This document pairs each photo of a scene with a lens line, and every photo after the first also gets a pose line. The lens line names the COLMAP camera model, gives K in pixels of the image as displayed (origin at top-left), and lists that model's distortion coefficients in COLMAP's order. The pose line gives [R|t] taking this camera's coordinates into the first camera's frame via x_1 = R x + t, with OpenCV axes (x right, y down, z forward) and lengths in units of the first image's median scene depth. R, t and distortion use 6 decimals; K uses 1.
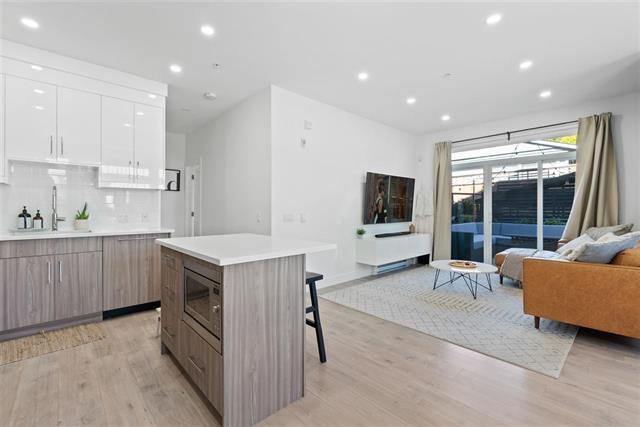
lens RADIAL K [[276.6, 0, 316.2], [0, 276.6, 209.2], [0, 0, 1]] dist [-0.002113, -0.000602]
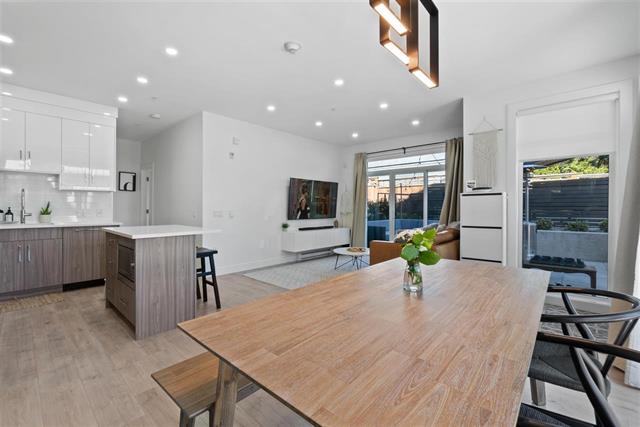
lens RADIAL K [[276.6, 0, 316.2], [0, 276.6, 209.2], [0, 0, 1]] dist [-0.002113, -0.000602]
pose [[0.996777, 0.003065, 0.080168, 0.236165], [-0.003478, 0.999981, 0.005008, 0.001212], [-0.080151, -0.005271, 0.996769, -0.295759]]
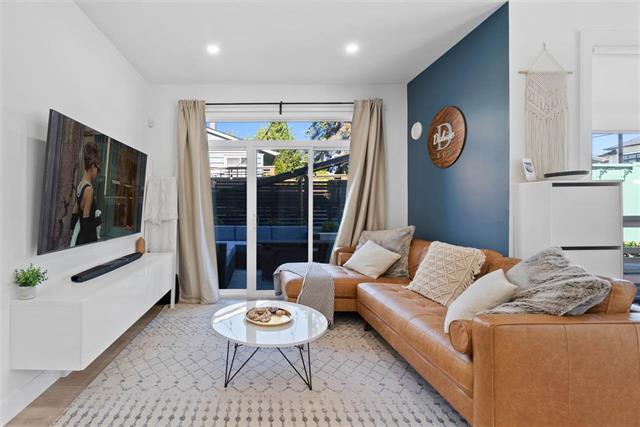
lens RADIAL K [[313.7, 0, 250.3], [0, 313.7, 203.7], [0, 0, 1]] dist [-0.000146, -0.000074]
pose [[0.699580, 0.013617, 0.714425, 0.078652], [-0.002417, 0.999858, -0.016690, -0.002065], [-0.714550, 0.009949, 0.699513, 0.595946]]
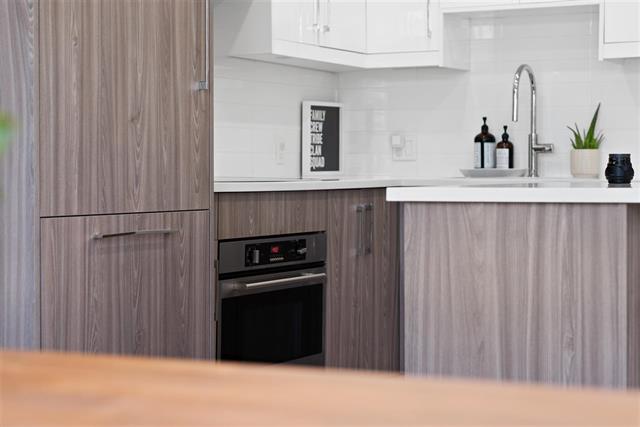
lens RADIAL K [[1361.5, 0, 320.0], [0, 1361.5, 213.5], [0, 0, 1]] dist [-0.034549, 0.113253]
pose [[0.328900, 0.027471, -0.943965, 0.636388], [0.003301, 0.999537, 0.030238, 0.054841], [0.944359, -0.013061, 0.328657, 0.041165]]
